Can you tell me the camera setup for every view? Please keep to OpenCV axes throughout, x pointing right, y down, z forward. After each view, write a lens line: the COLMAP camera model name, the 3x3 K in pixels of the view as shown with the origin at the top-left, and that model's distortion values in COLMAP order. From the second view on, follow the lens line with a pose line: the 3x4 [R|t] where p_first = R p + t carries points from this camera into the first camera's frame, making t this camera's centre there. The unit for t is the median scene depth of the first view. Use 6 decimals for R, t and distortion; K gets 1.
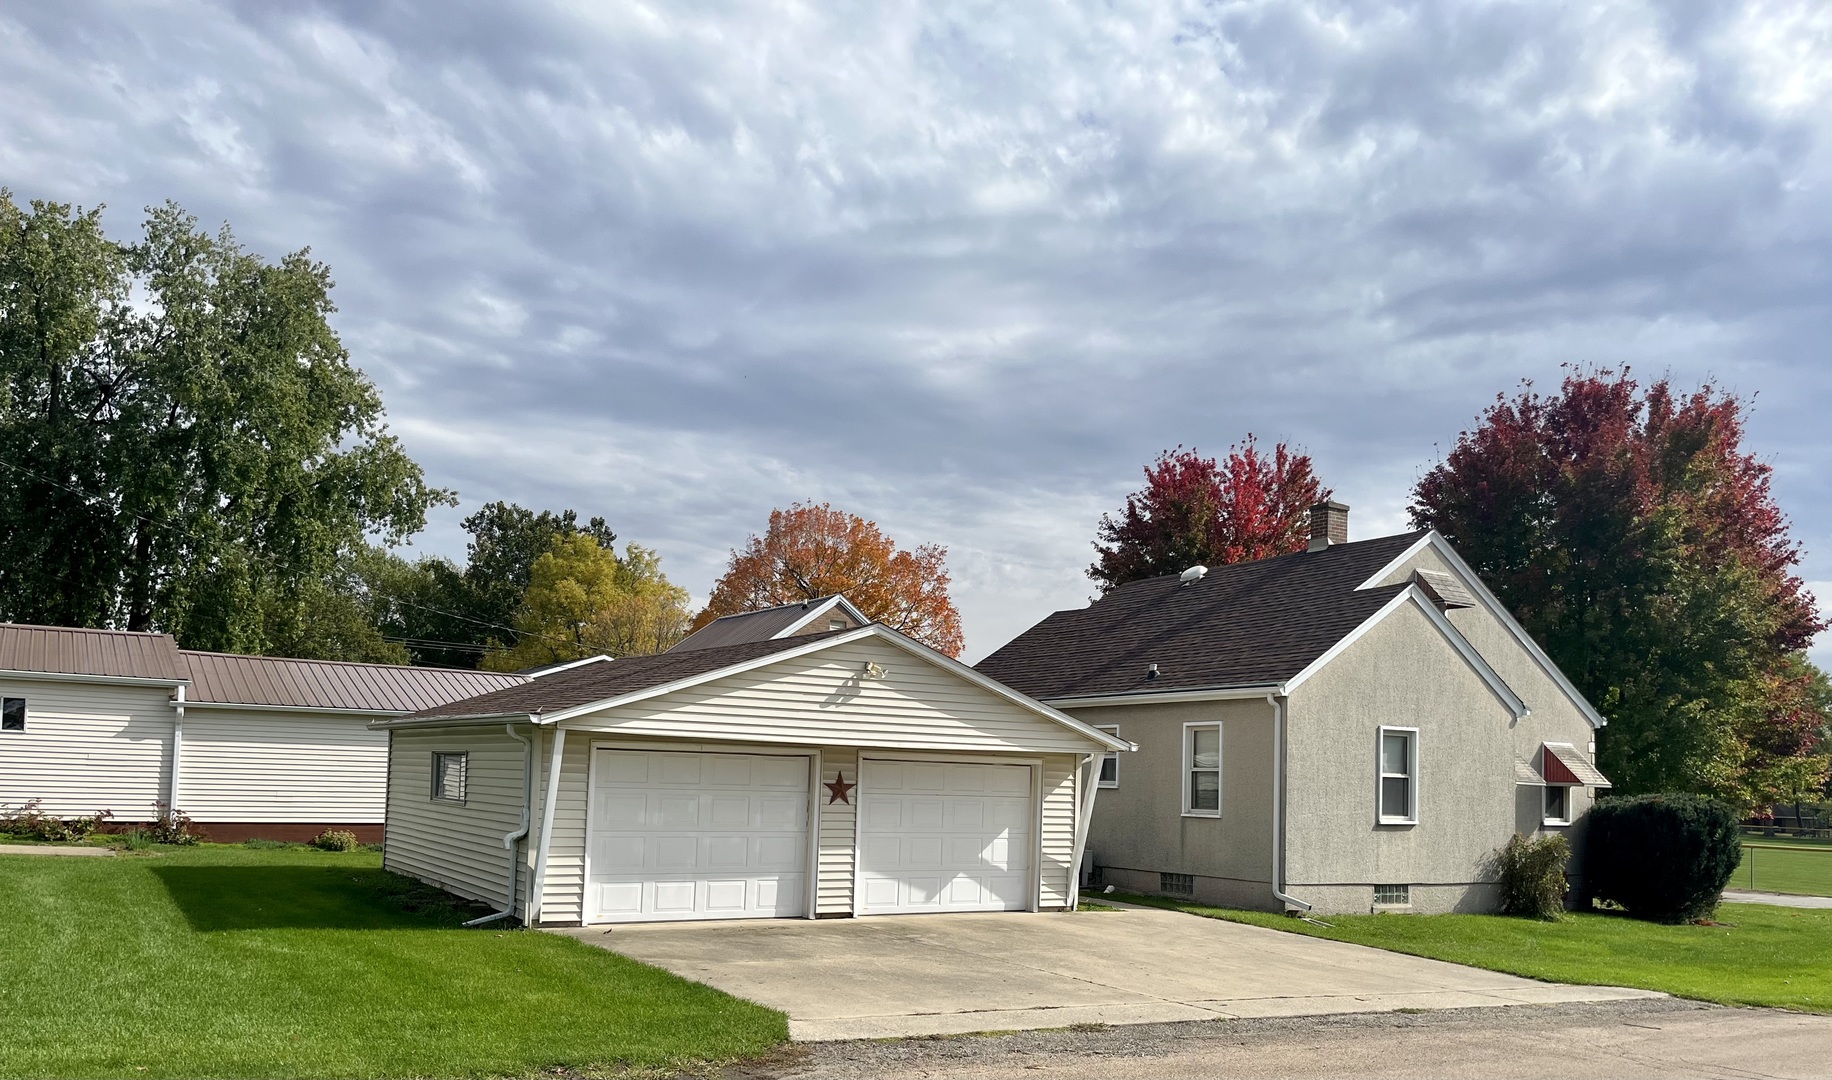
lens RADIAL K [[1460.6, 0, 915.8], [0, 1460.6, 652.7], [0, 0, 1]] dist [0.101215, -0.183442]
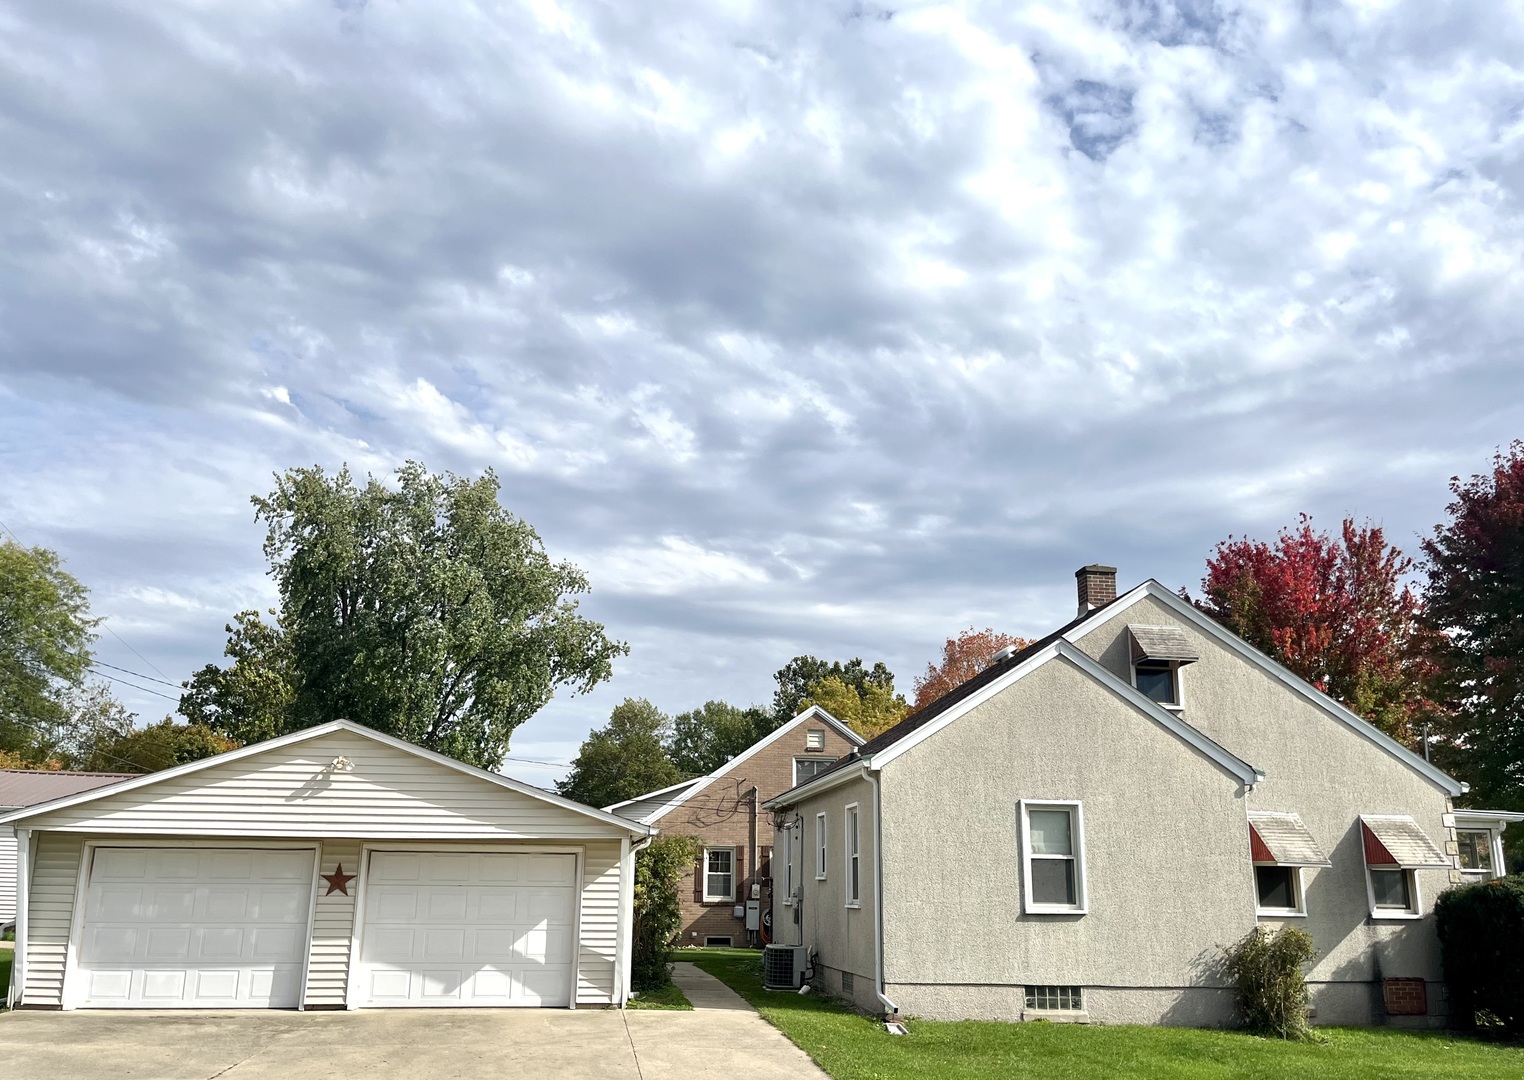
lens RADIAL K [[1193.9, 0, 762.0], [0, 1193.9, 540.0], [0, 0, 1]] dist [0.049211, -0.057819]
pose [[0.905524, -0.130456, -0.403742, 0.345478], [0.049045, 0.977363, -0.205804, 0.026576], [0.421451, 0.166559, 0.891424, 0.178749]]
